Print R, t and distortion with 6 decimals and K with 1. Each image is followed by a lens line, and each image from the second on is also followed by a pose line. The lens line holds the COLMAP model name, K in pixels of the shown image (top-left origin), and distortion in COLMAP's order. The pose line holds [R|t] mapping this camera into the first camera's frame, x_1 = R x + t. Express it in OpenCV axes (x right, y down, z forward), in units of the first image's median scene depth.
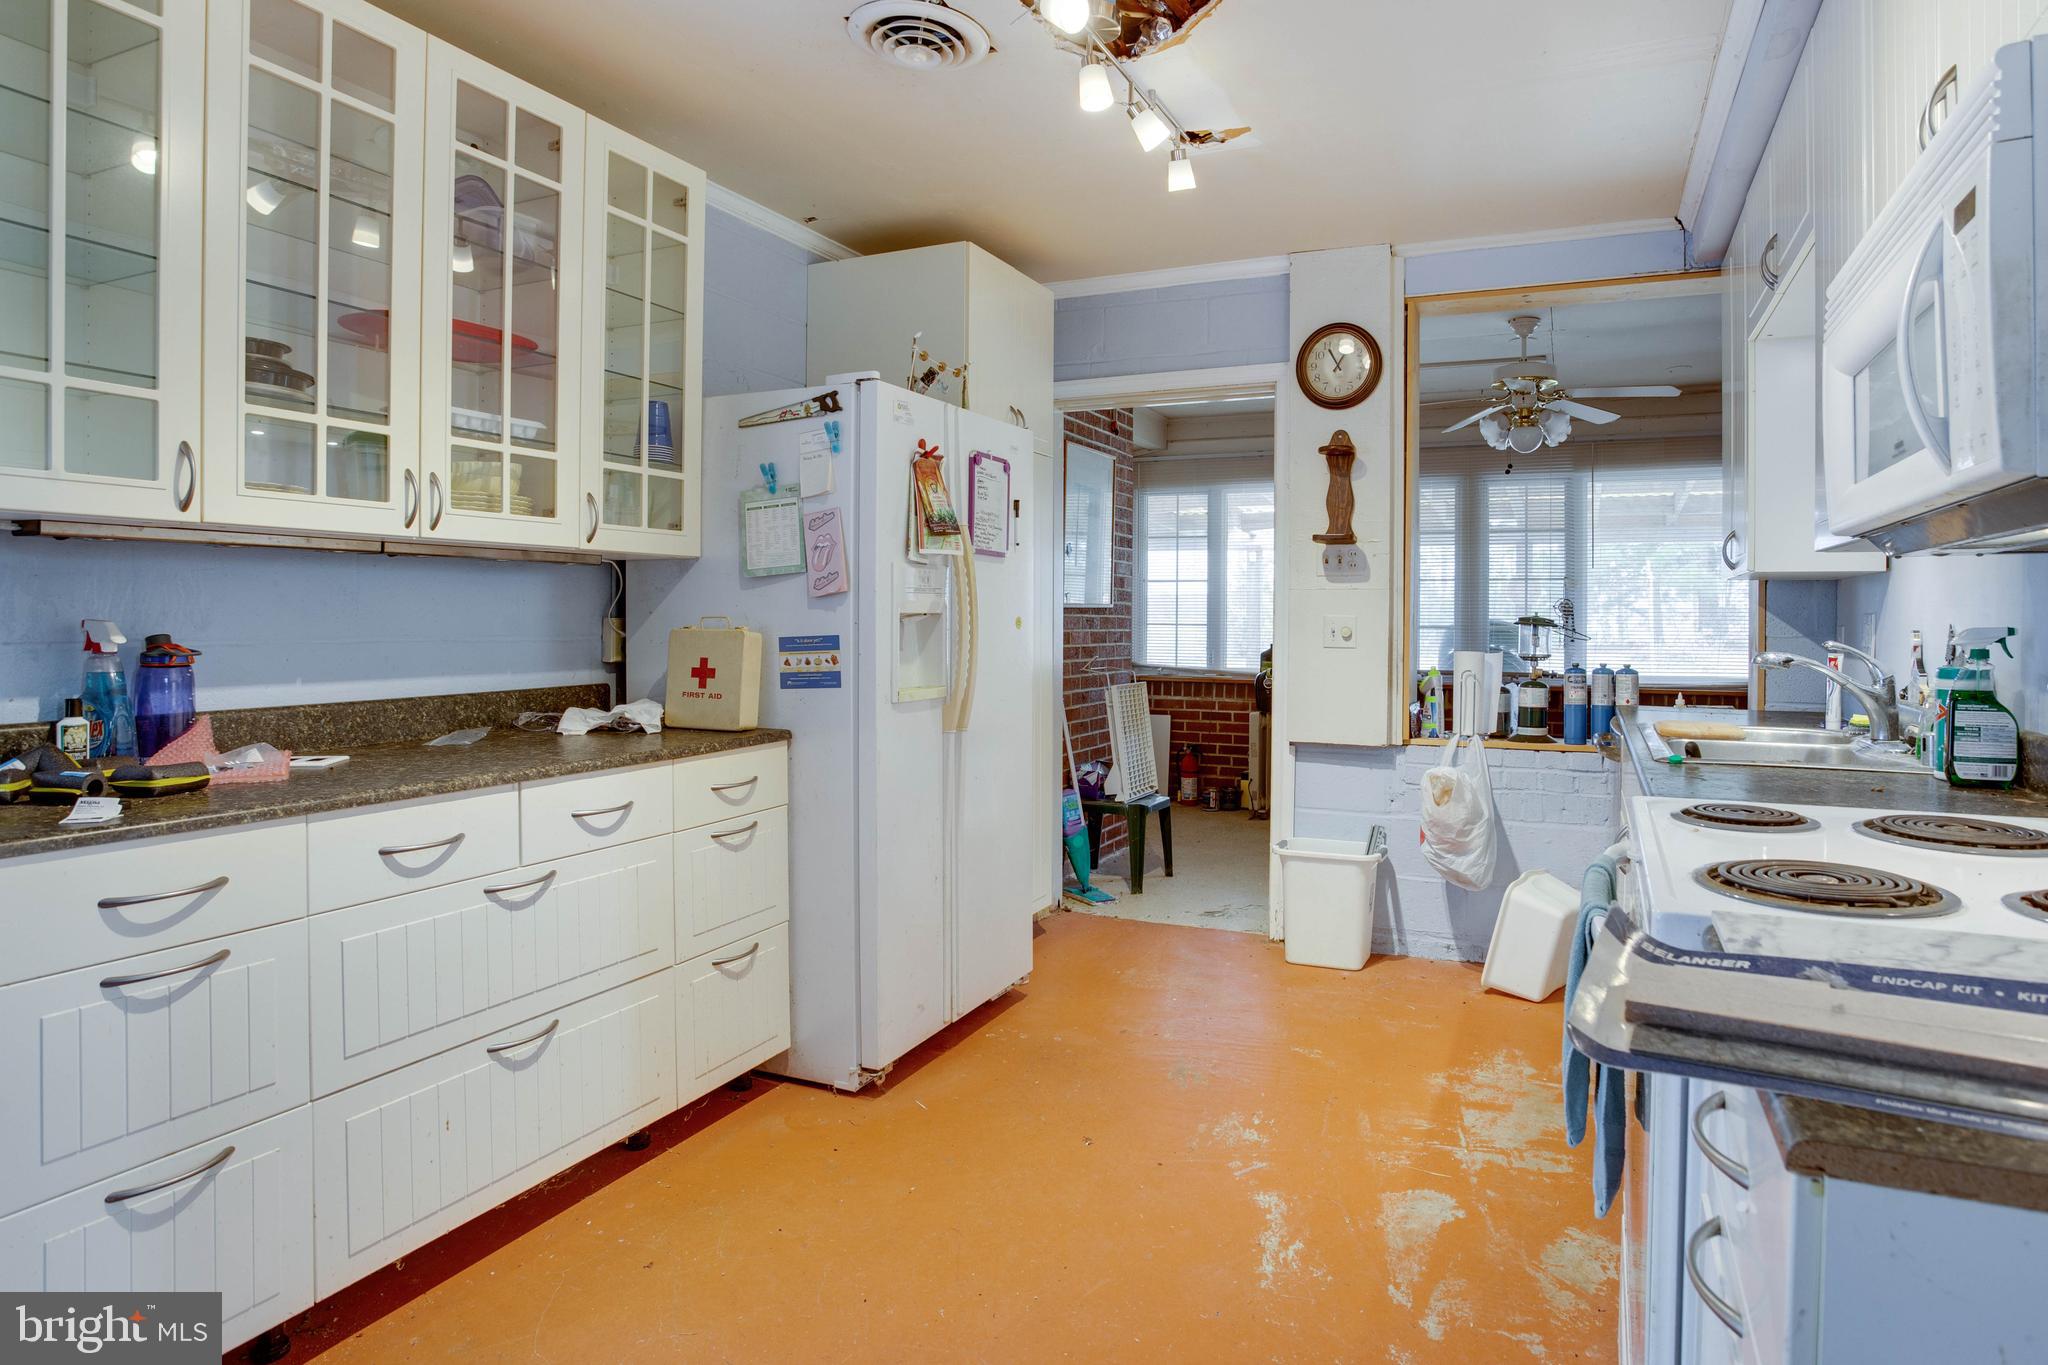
lens RADIAL K [[1126.1, 0, 1111.9], [0, 1126.1, 617.6], [0, 0, 1]] dist [-0.079813, 0.048045]
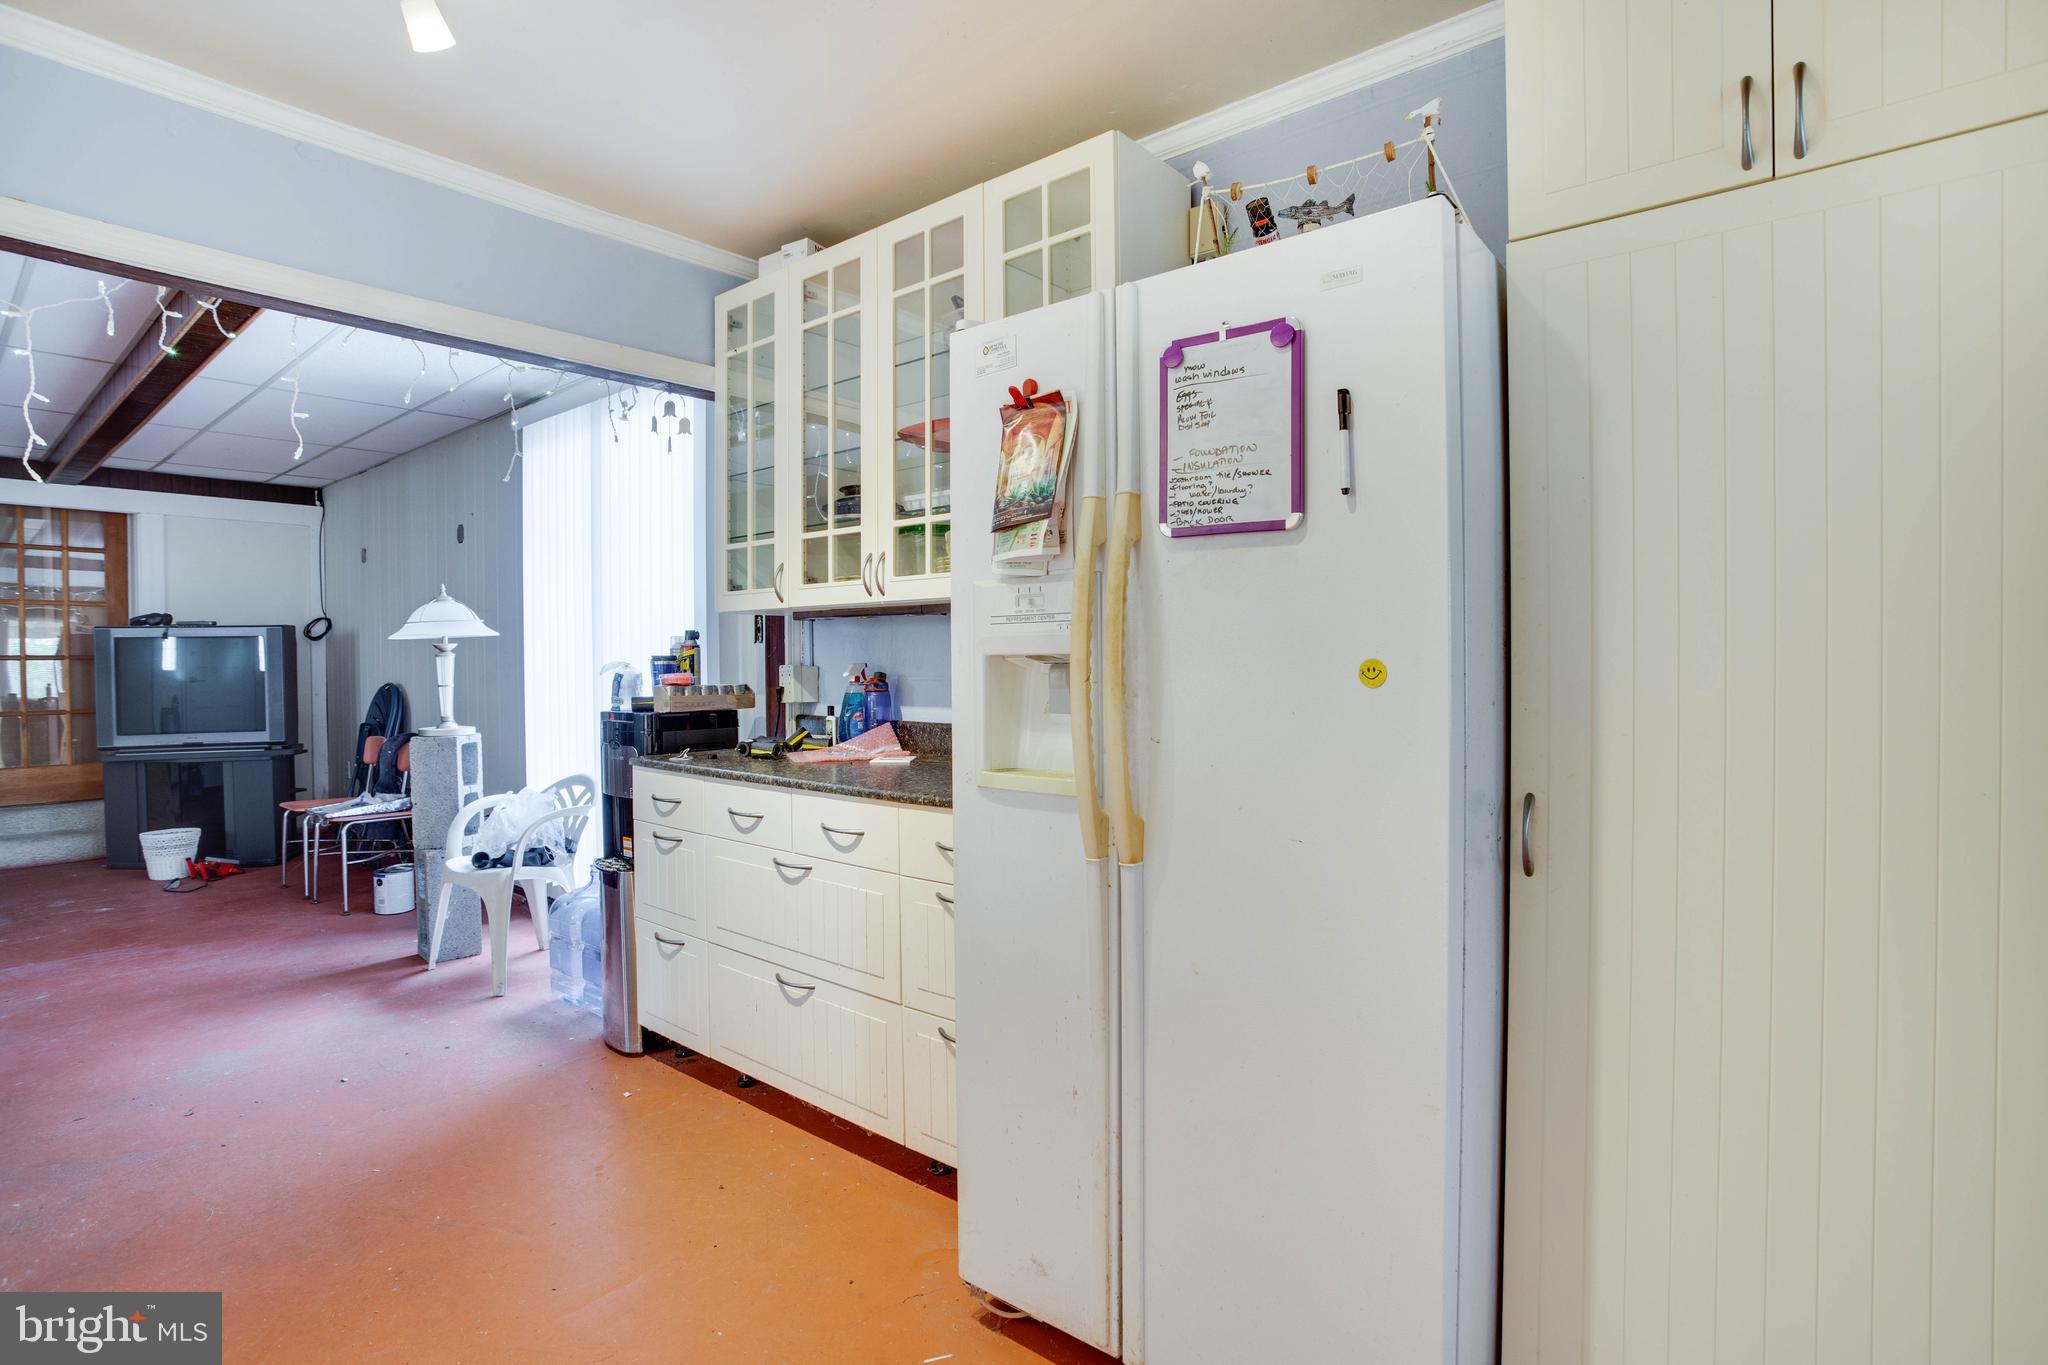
lens RADIAL K [[1015.1, 0, 1020.5], [0, 1015.1, 675.2], [0, 0, 1]] dist [-0.072511, 0.032410]
pose [[-0.301531, 0.014114, -0.953352, 0.382024], [0.004874, 0.999900, 0.013262, -0.000432], [0.953444, -0.000648, -0.301570, 1.175146]]
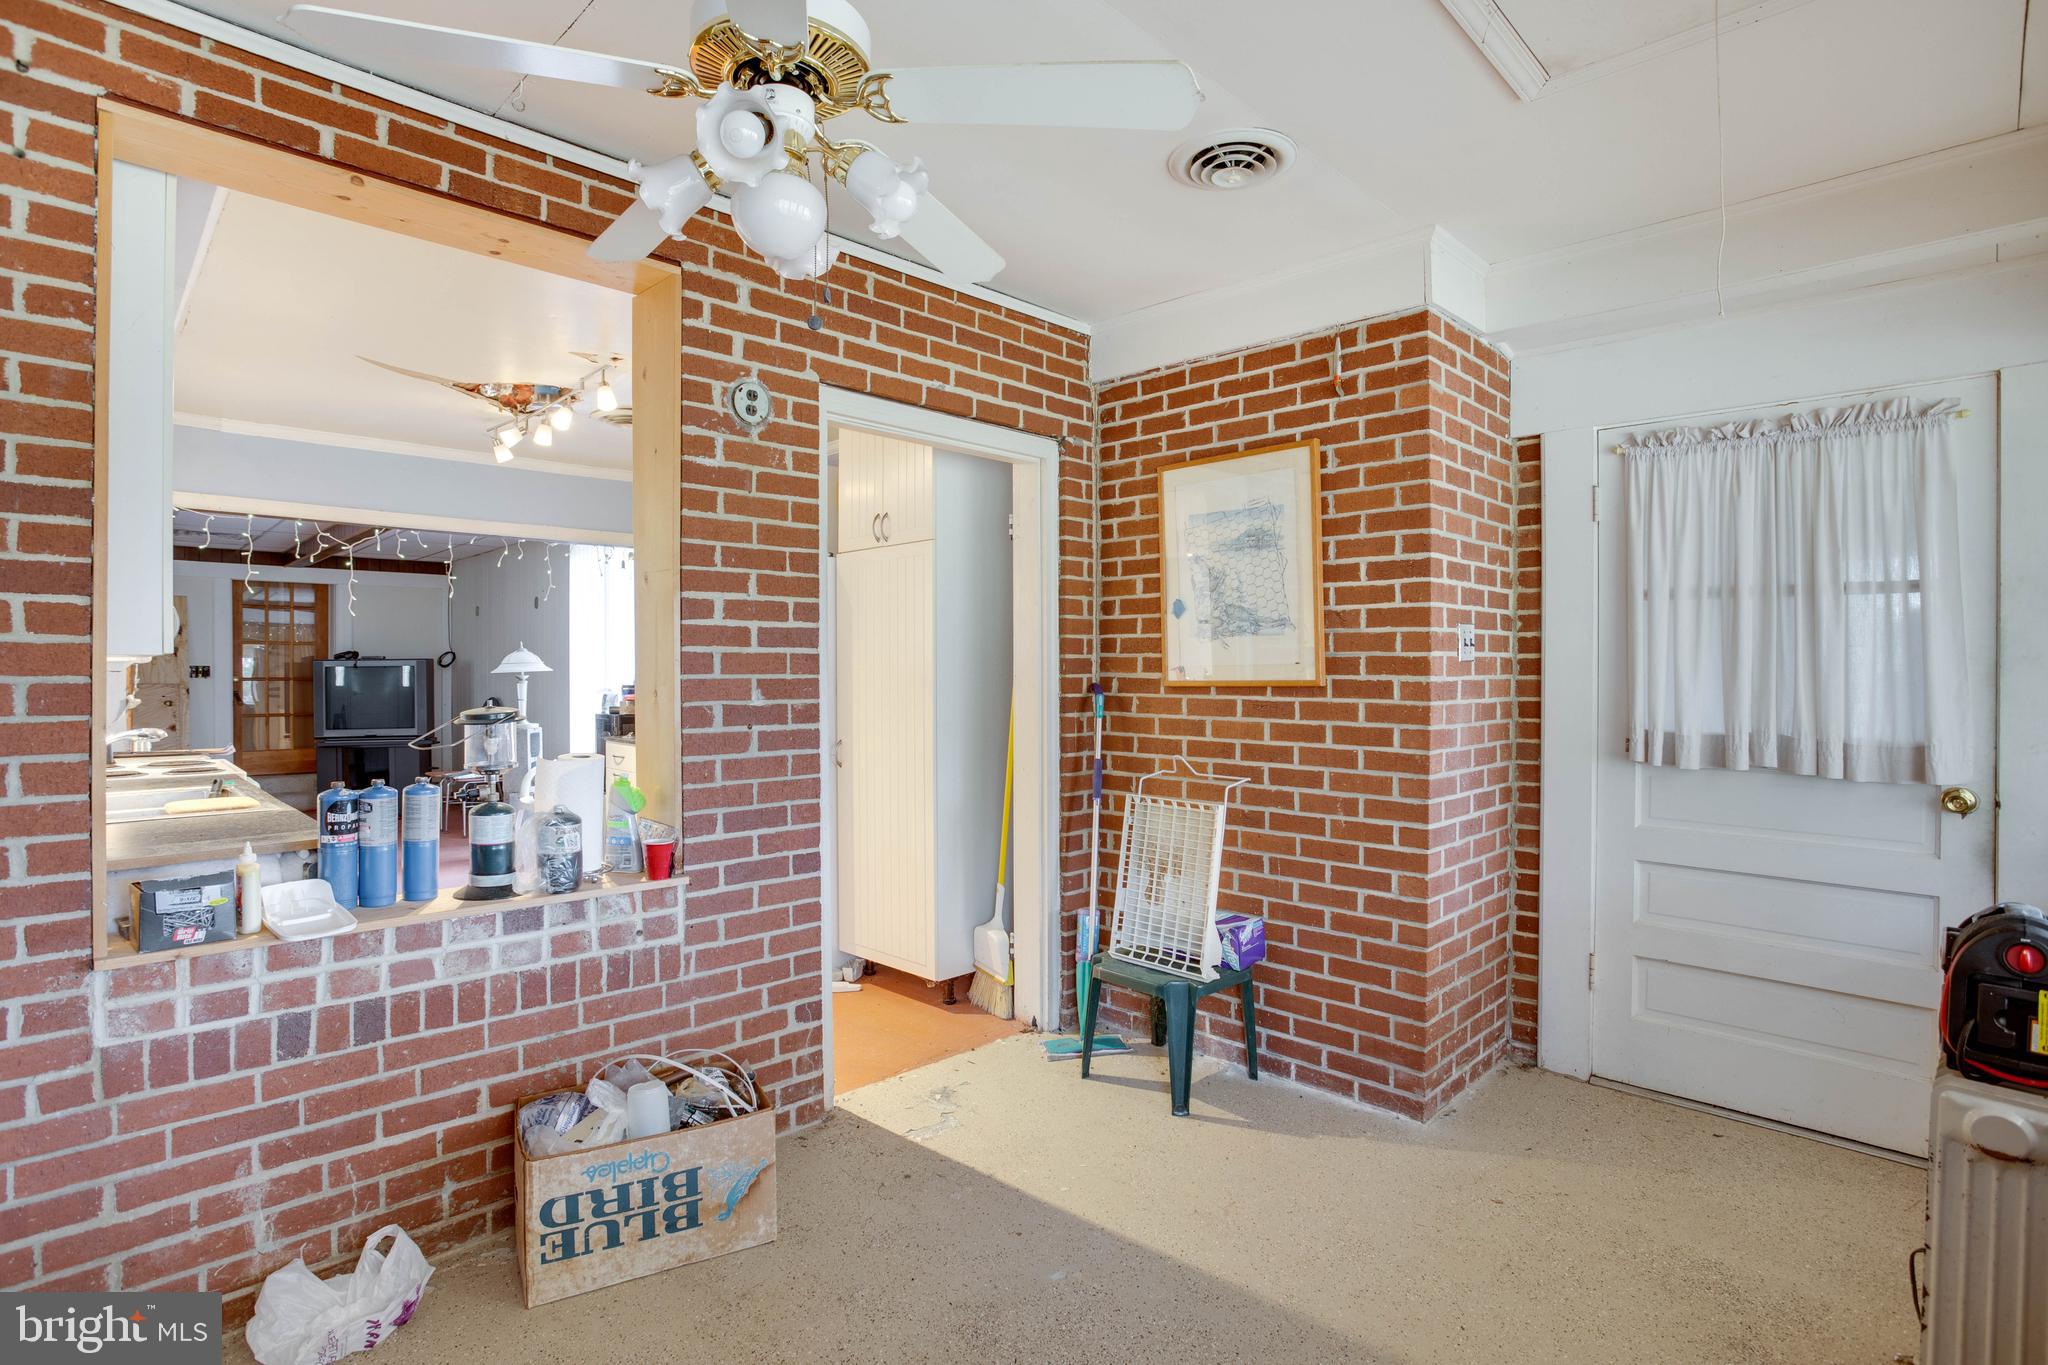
lens RADIAL K [[1036.7, 0, 1003.5], [0, 1036.7, 679.1], [0, 0, 1]] dist [-0.066428, 0.031370]
pose [[-0.401982, 0.001754, -0.915646, 1.138176], [0.000498, 0.999998, 0.001697, -0.025731], [0.915647, 0.000226, -0.401982, 2.100777]]
